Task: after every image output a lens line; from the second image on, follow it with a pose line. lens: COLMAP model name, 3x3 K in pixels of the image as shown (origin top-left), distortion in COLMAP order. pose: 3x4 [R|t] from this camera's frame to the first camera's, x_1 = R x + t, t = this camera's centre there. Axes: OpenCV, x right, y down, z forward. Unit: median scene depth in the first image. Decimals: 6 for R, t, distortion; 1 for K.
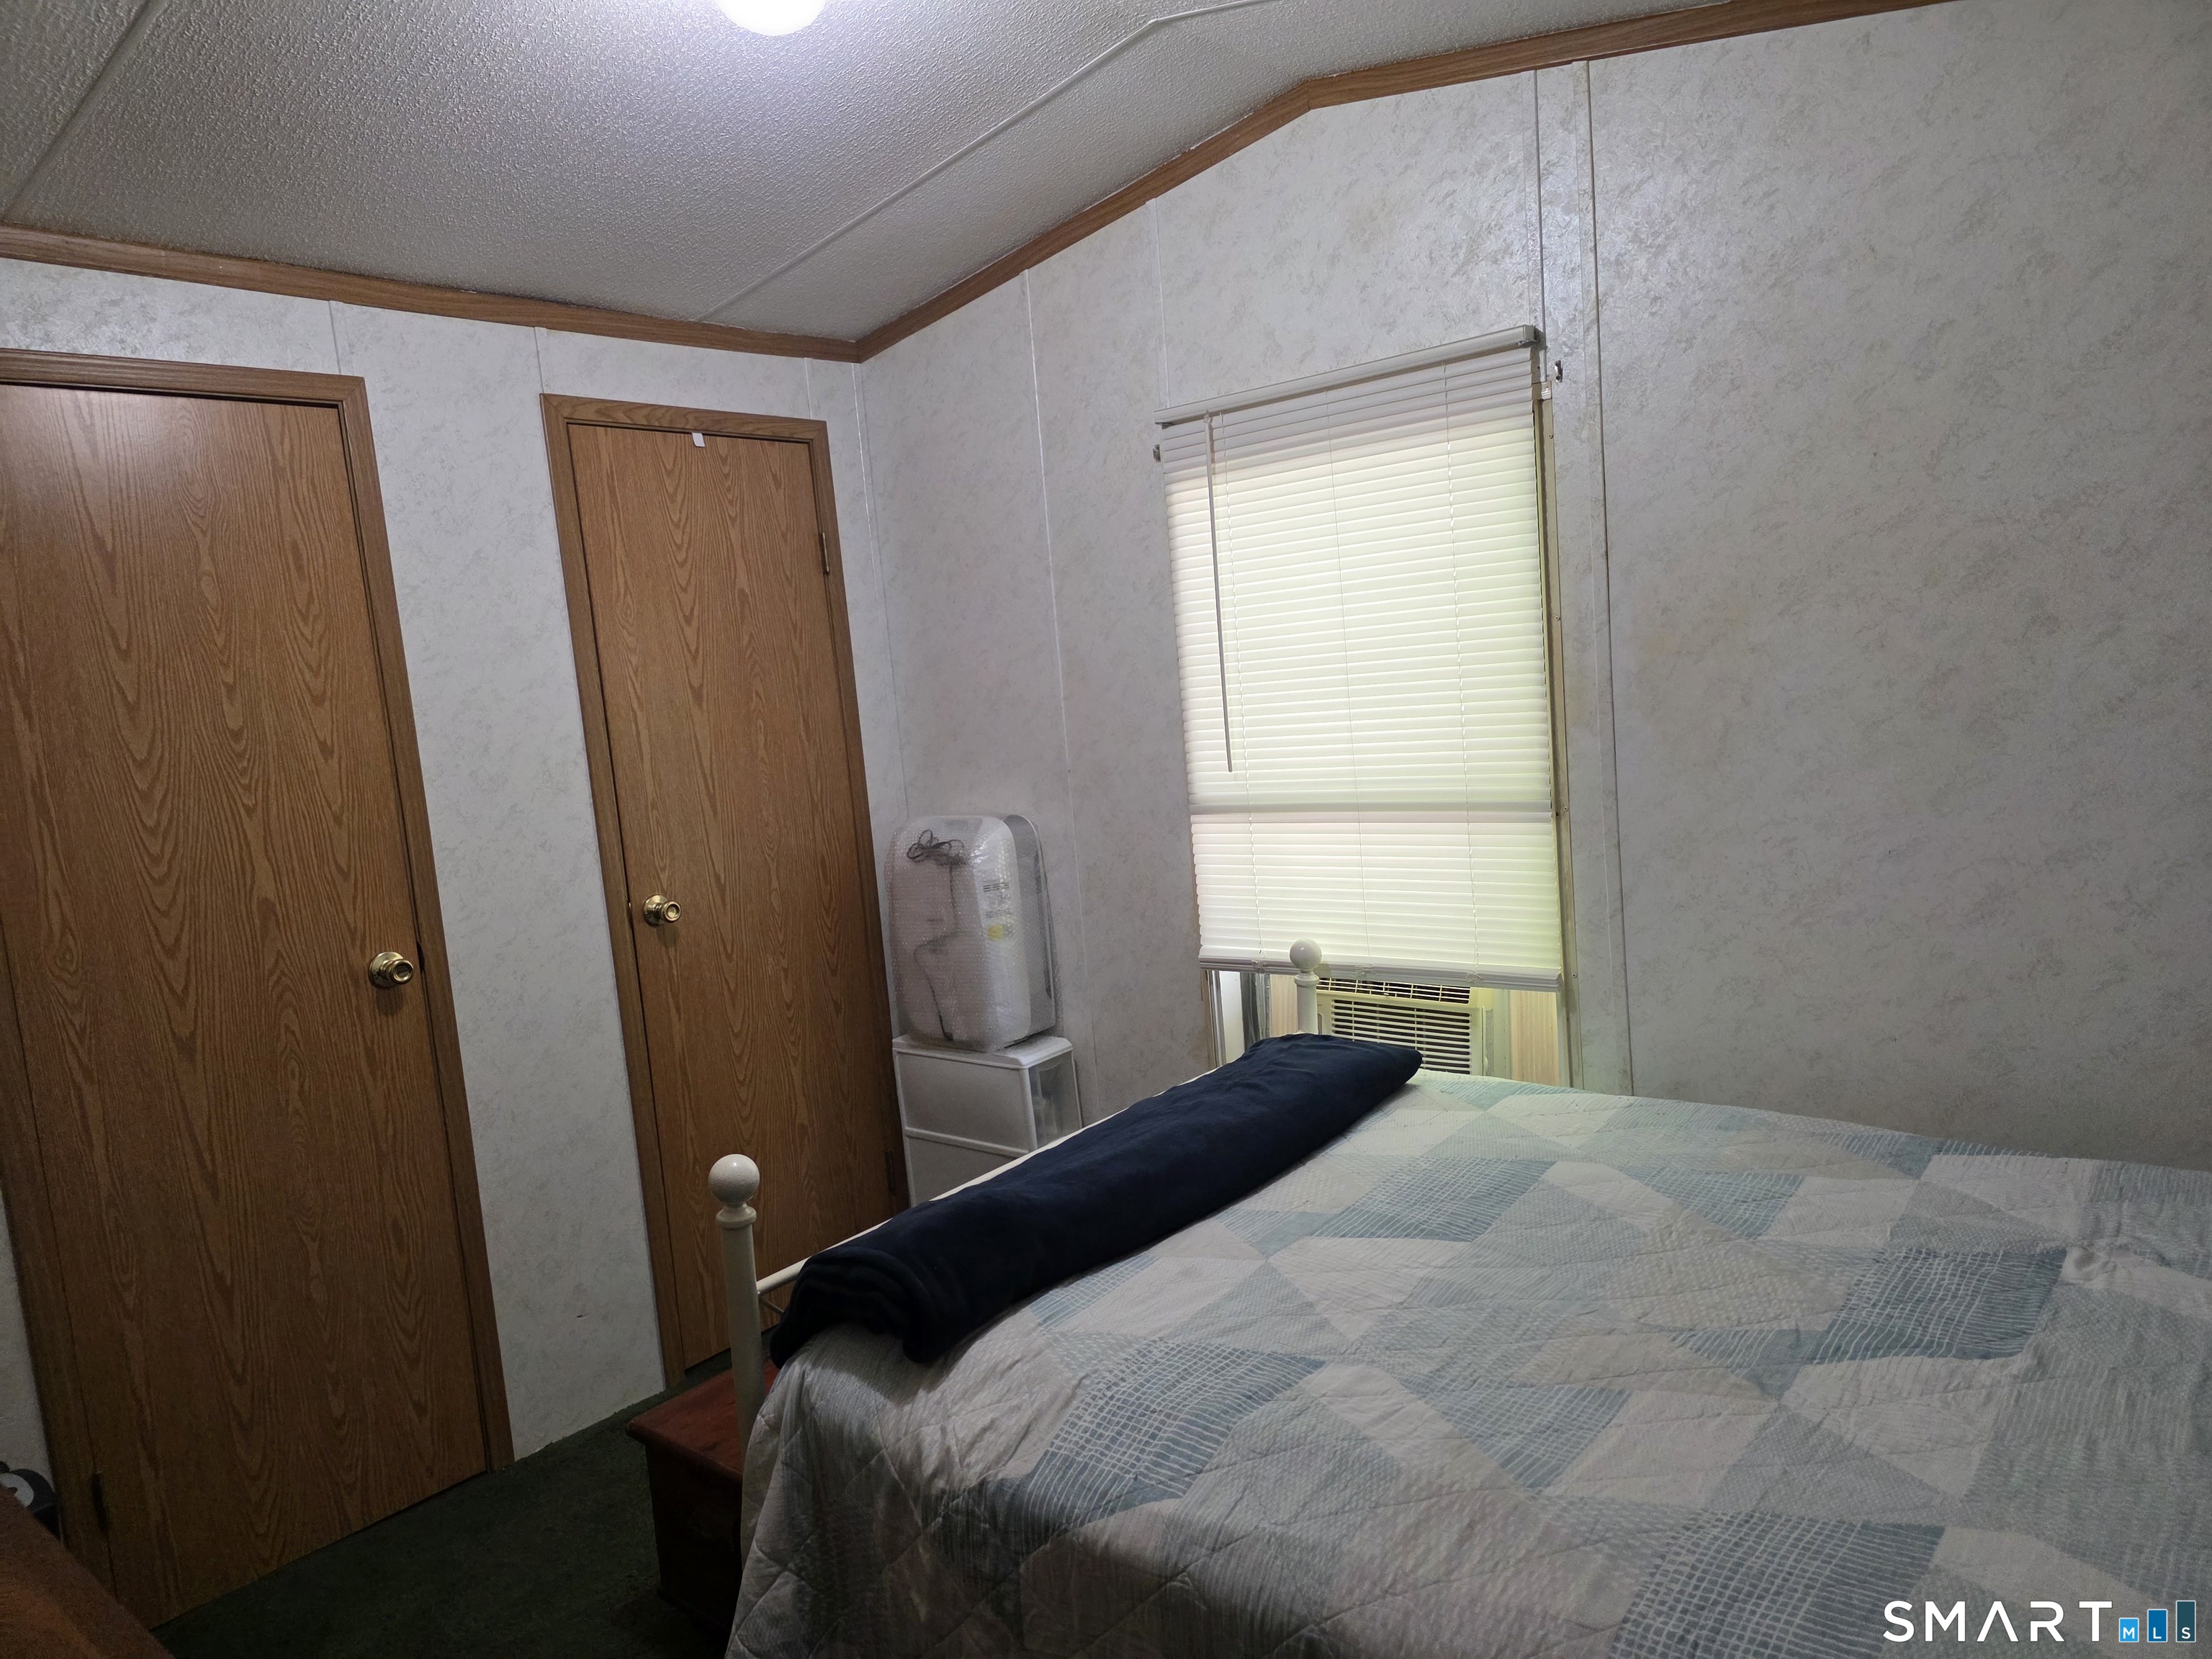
lens RADIAL K [[1495.1, 0, 1101.0], [0, 1495.1, 837.4], [0, 0, 1]] dist [0.067420, -0.066155]
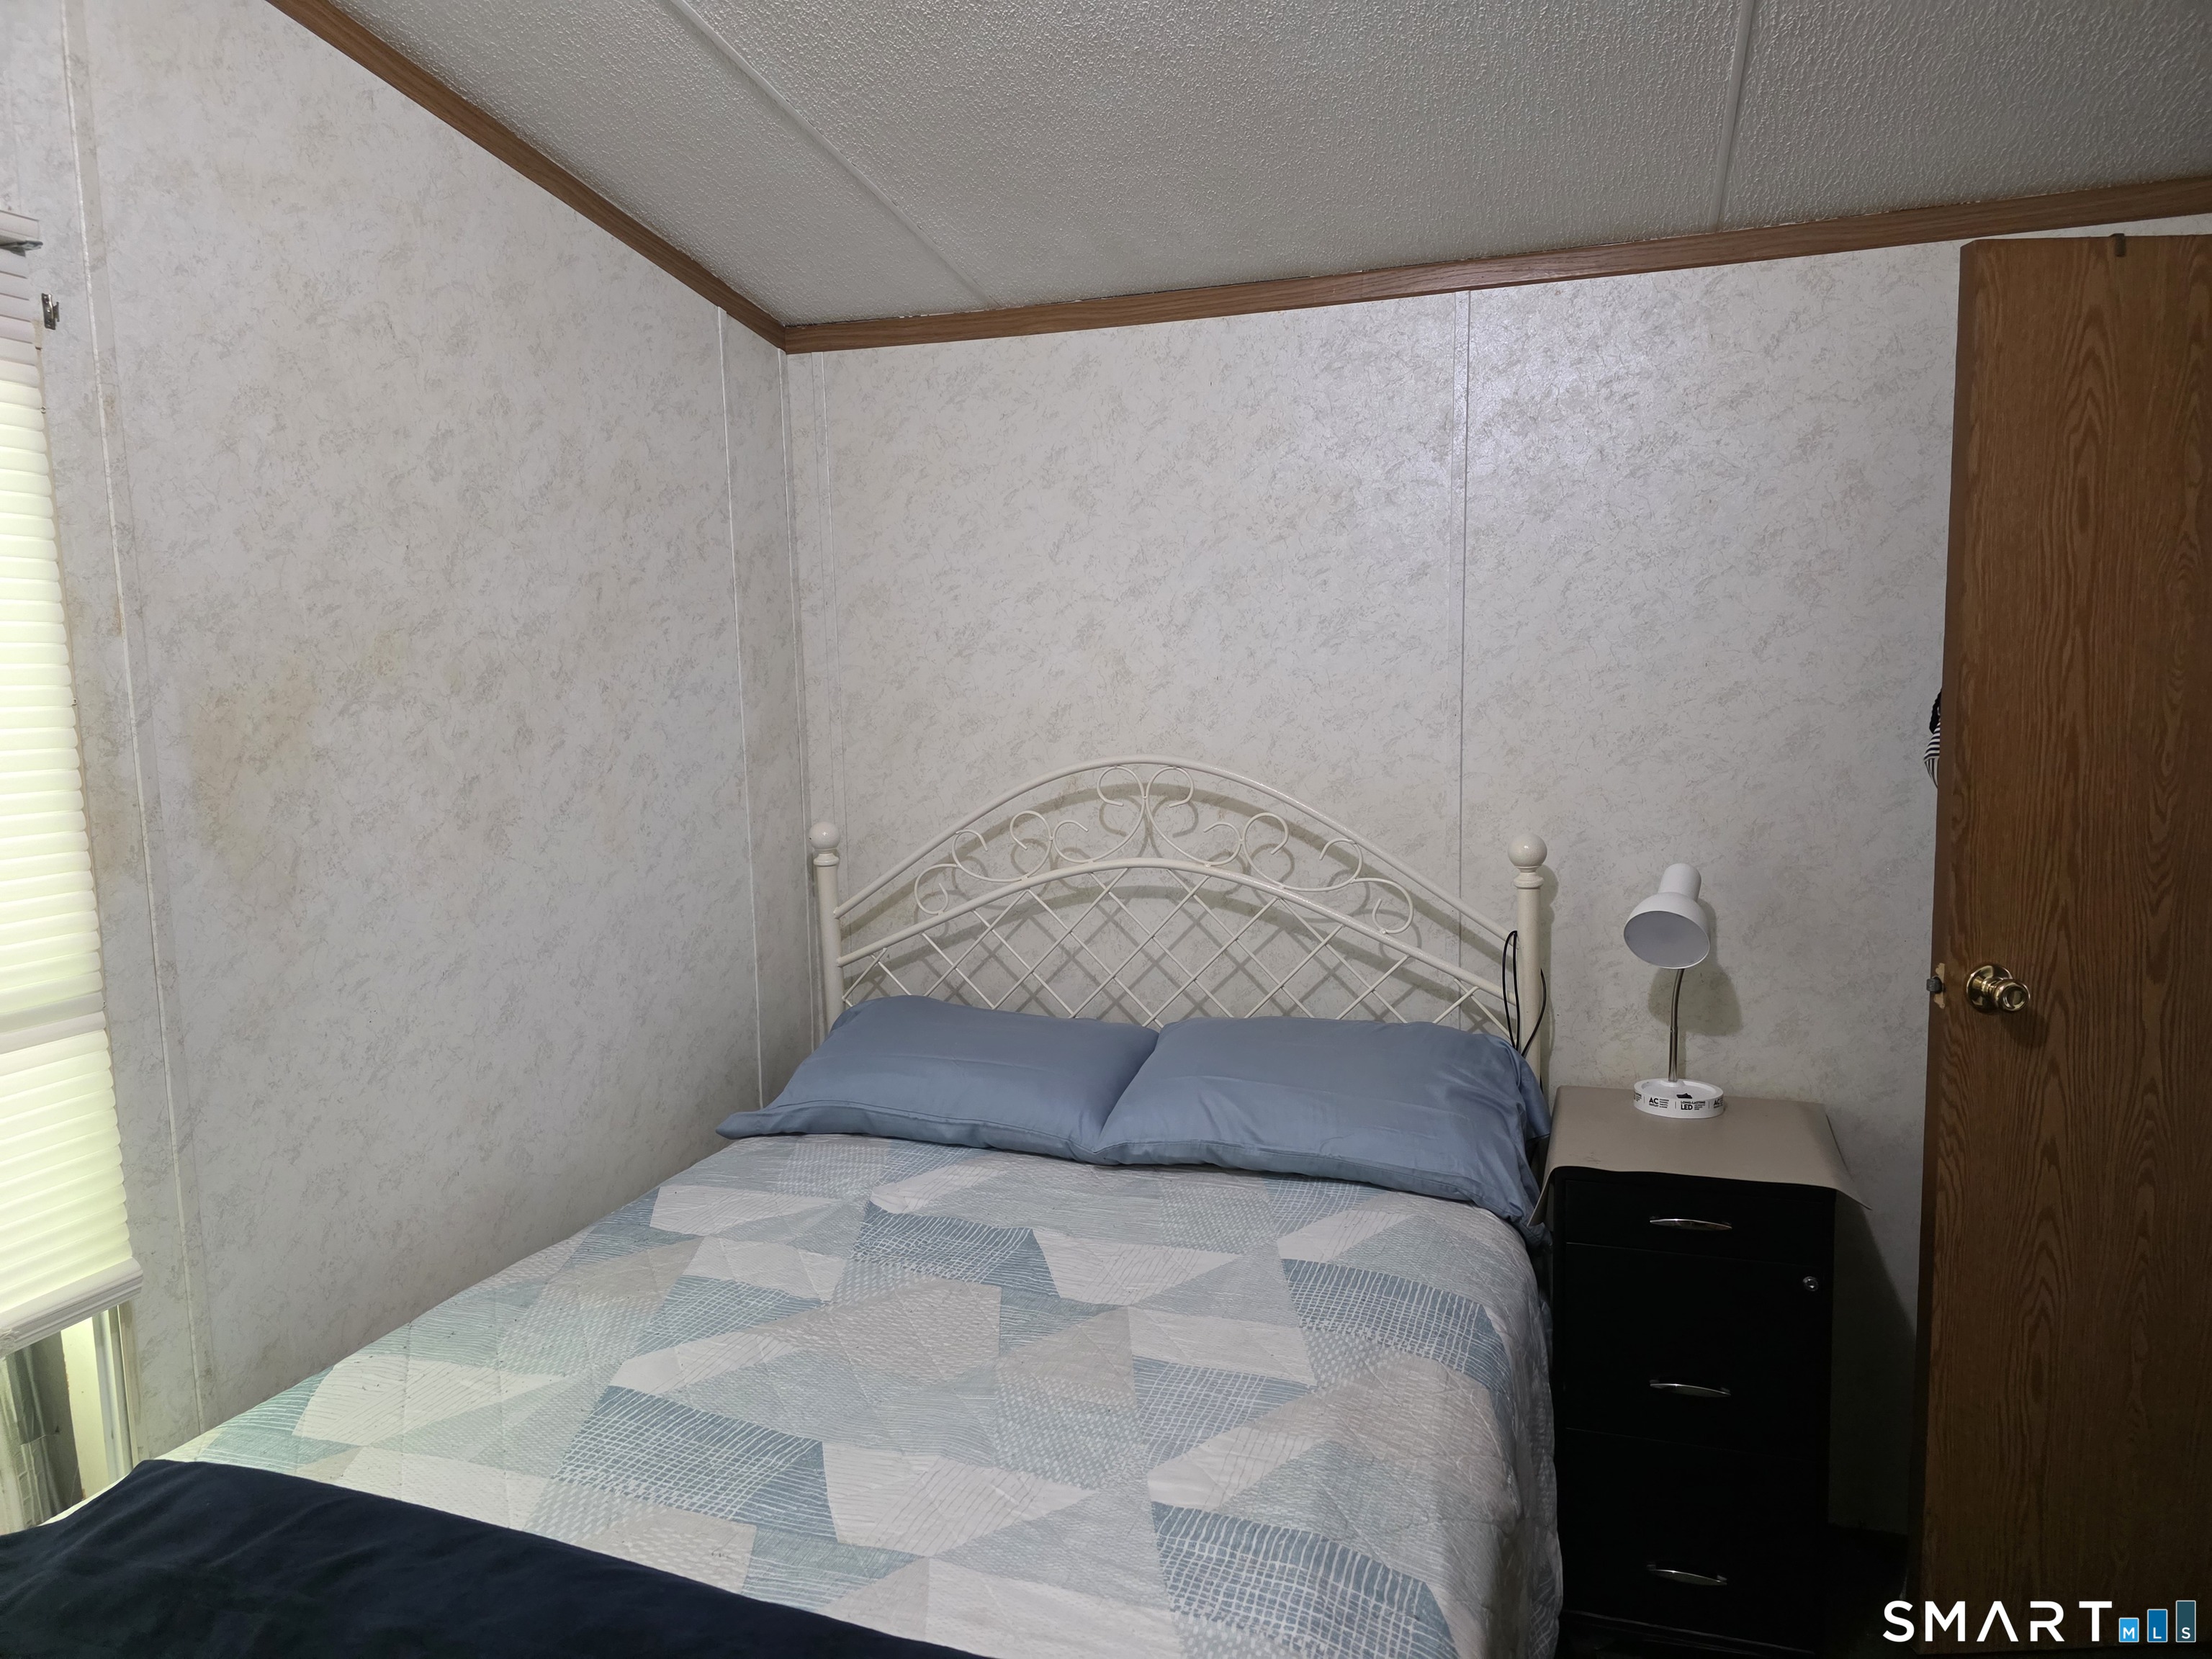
lens RADIAL K [[1495.1, 0, 1098.5], [0, 1495.1, 833.3], [0, 0, 1]] dist [0.067420, -0.066155]
pose [[-0.363135, -0.013146, 0.931644, -0.526510], [0.153310, 0.985429, 0.073662, -0.087991], [-0.919037, 0.169580, -0.355829, 1.013256]]
